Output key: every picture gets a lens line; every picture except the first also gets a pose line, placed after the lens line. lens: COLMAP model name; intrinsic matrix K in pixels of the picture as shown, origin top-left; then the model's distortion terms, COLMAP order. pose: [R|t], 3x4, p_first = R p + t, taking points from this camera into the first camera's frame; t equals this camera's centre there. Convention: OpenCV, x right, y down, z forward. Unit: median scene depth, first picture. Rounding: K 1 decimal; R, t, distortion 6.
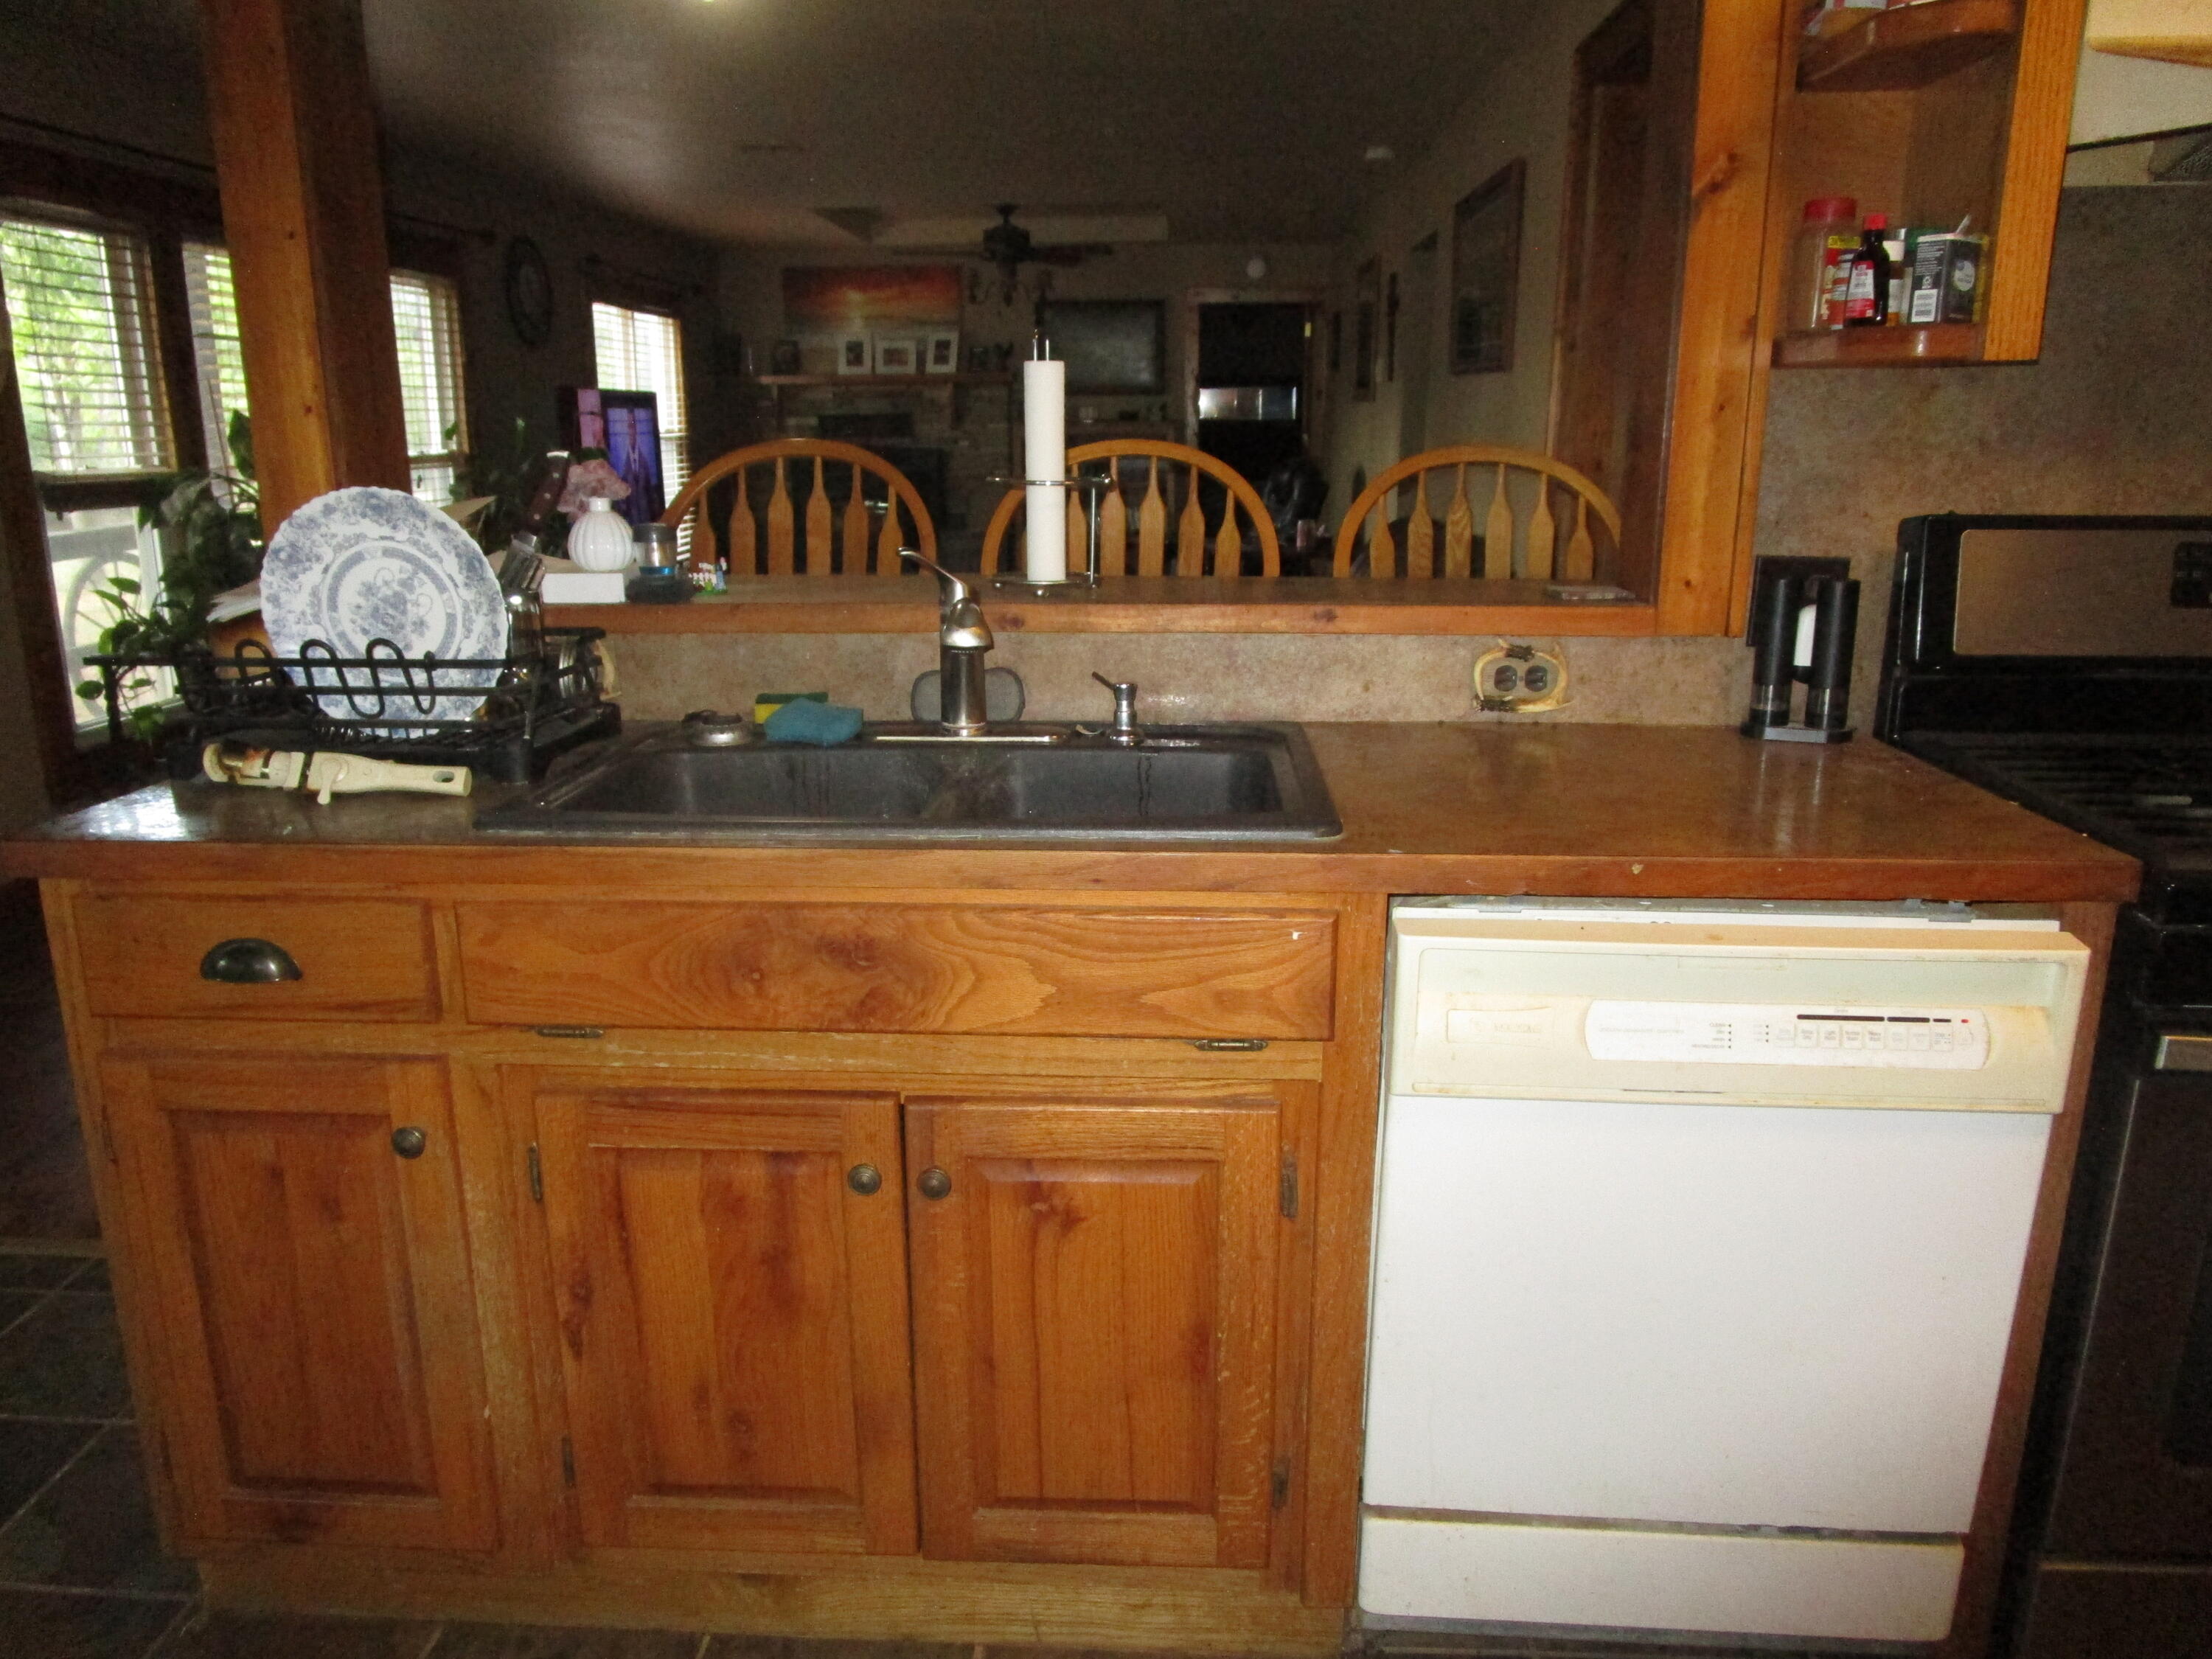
lens RADIAL K [[1556.4, 0, 1096.2], [0, 1556.4, 821.7], [0, 0, 1]] dist [-0.025923, 0.004352]
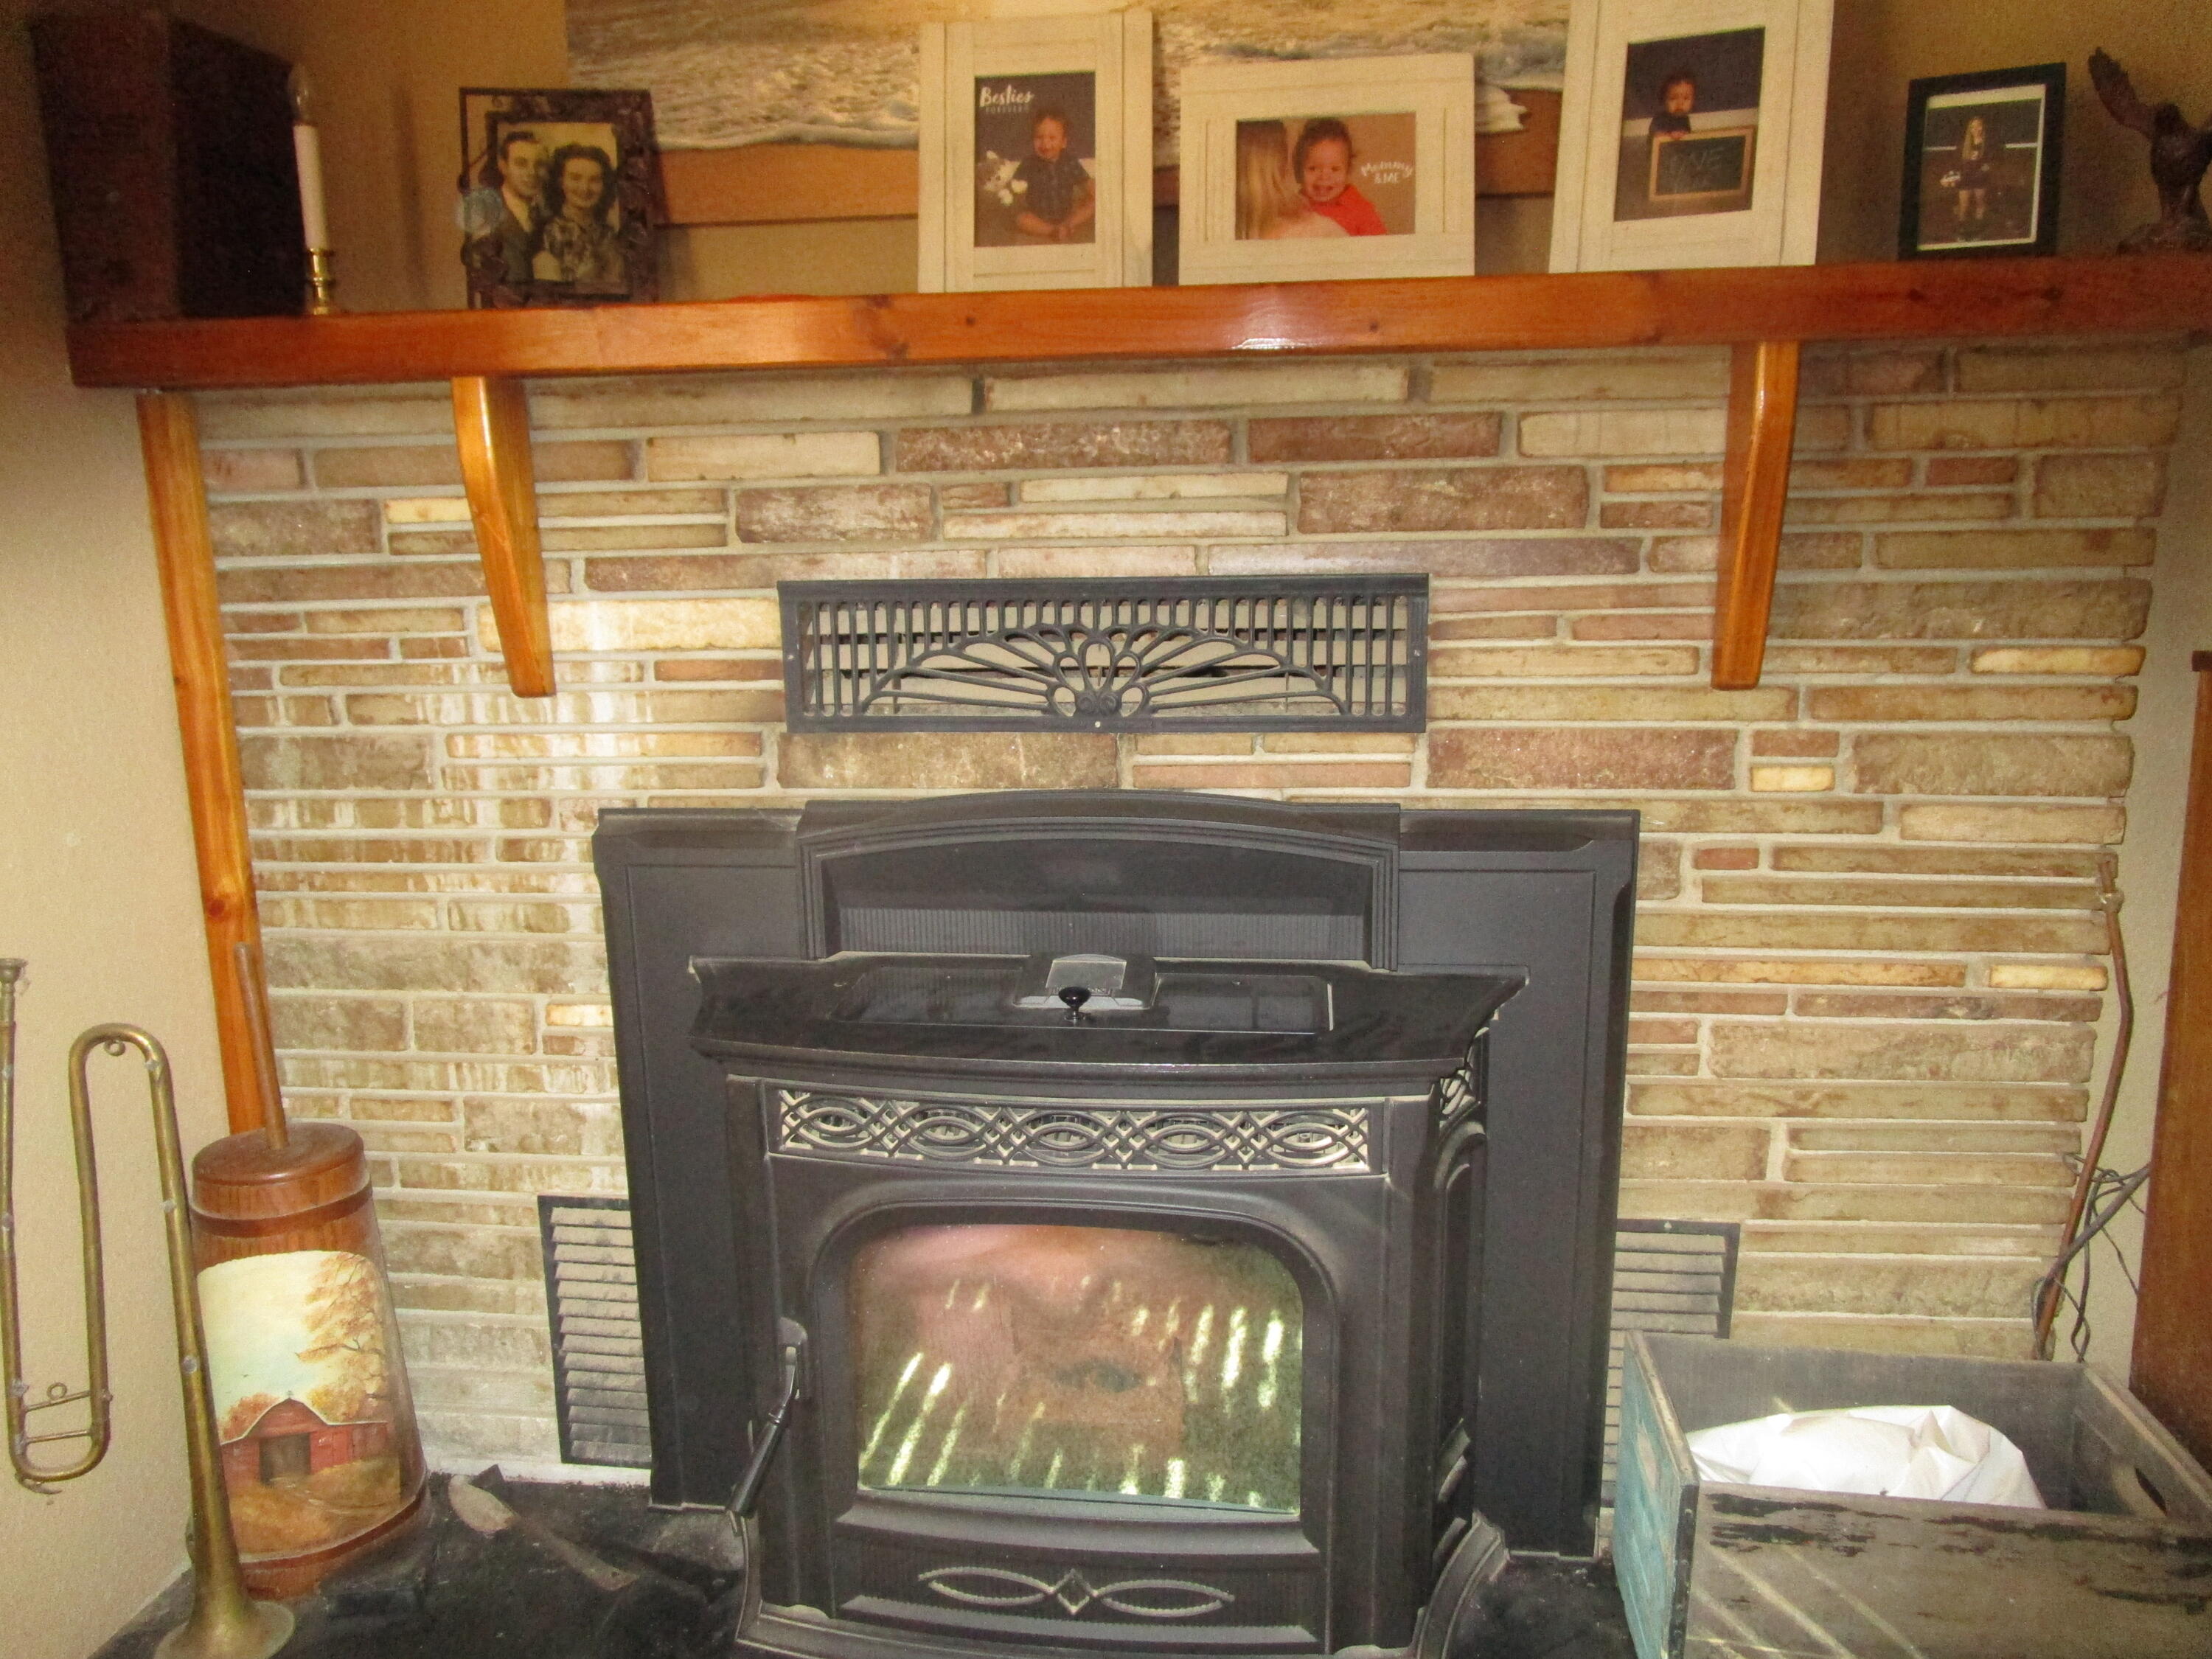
lens RADIAL K [[1556.4, 0, 1096.7], [0, 1556.4, 833.8], [0, 0, 1]] dist [-0.025923, 0.004352]
pose [[0.998822, 0.003855, -0.048366, -0.144185], [-0.006859, 0.998046, -0.062101, -0.233243], [0.048032, 0.062359, 0.996897, 0.871456]]
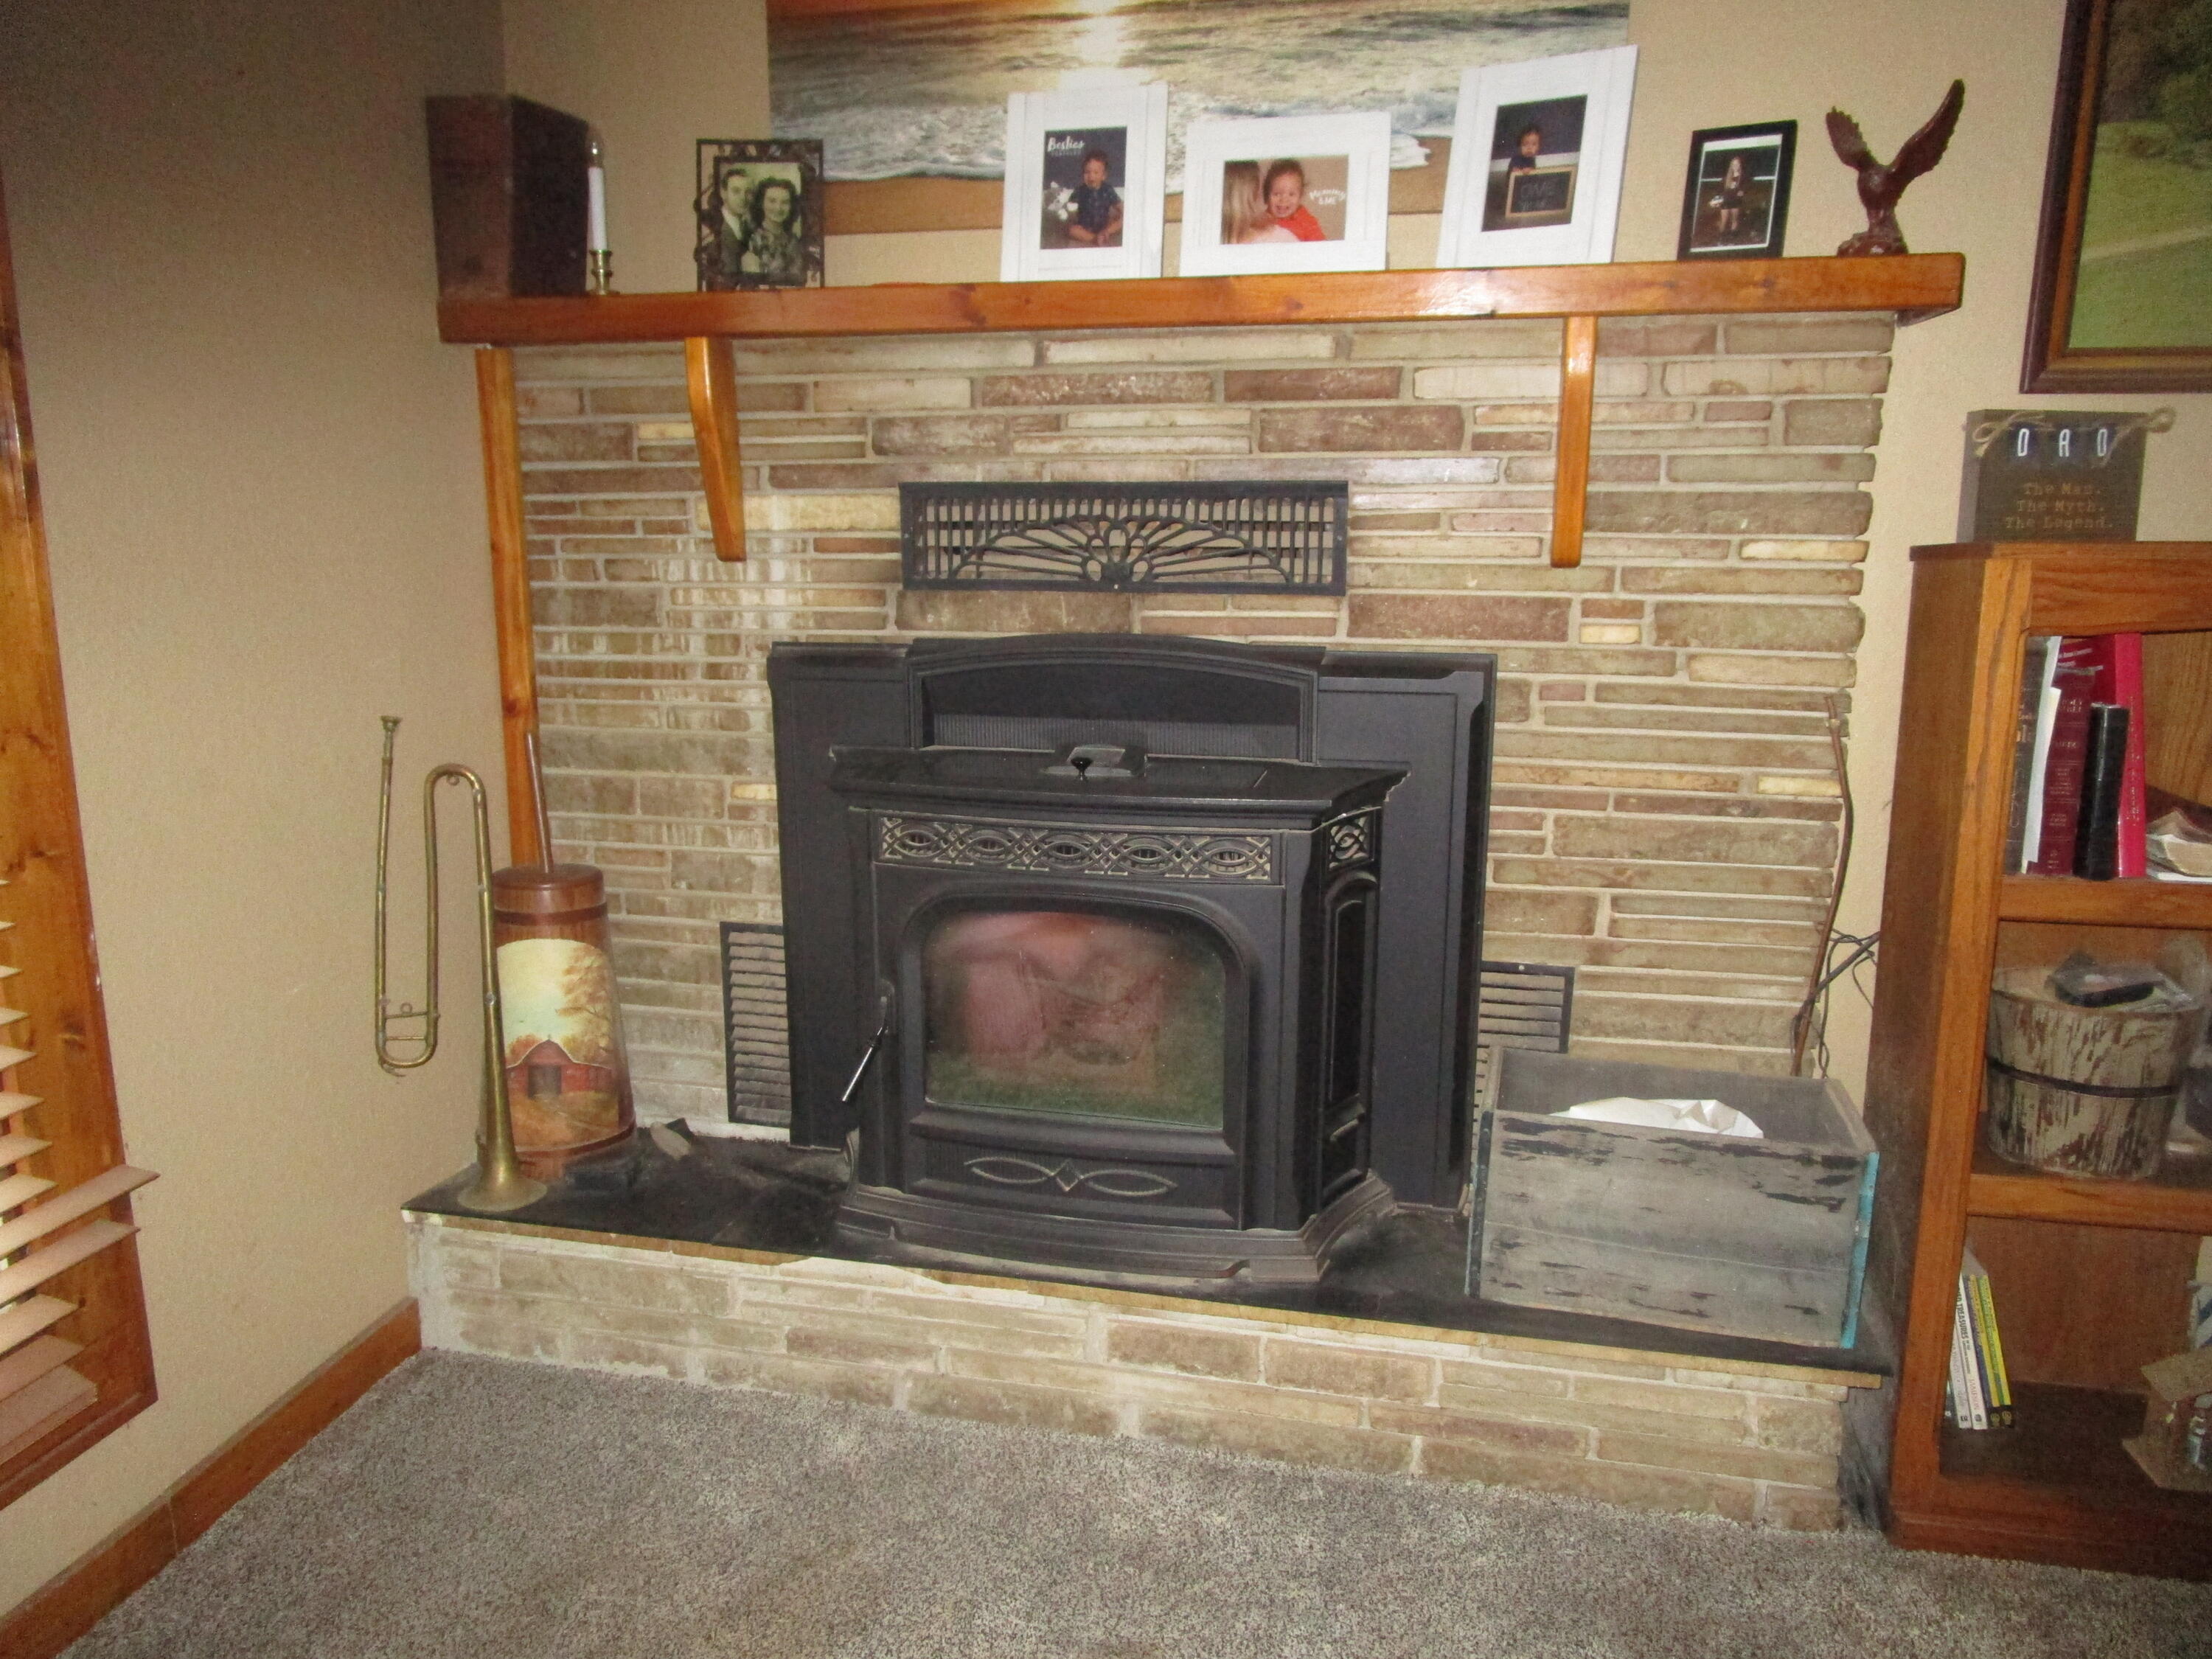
lens RADIAL K [[1556.4, 0, 1103.1], [0, 1556.4, 837.3], [0, 0, 1]] dist [-0.025923, 0.004352]
pose [[0.986894, 0.044658, -0.155066, -0.118614], [-0.052834, 0.997400, -0.049011, -0.208389], [0.152475, 0.056561, 0.986688, 0.812162]]
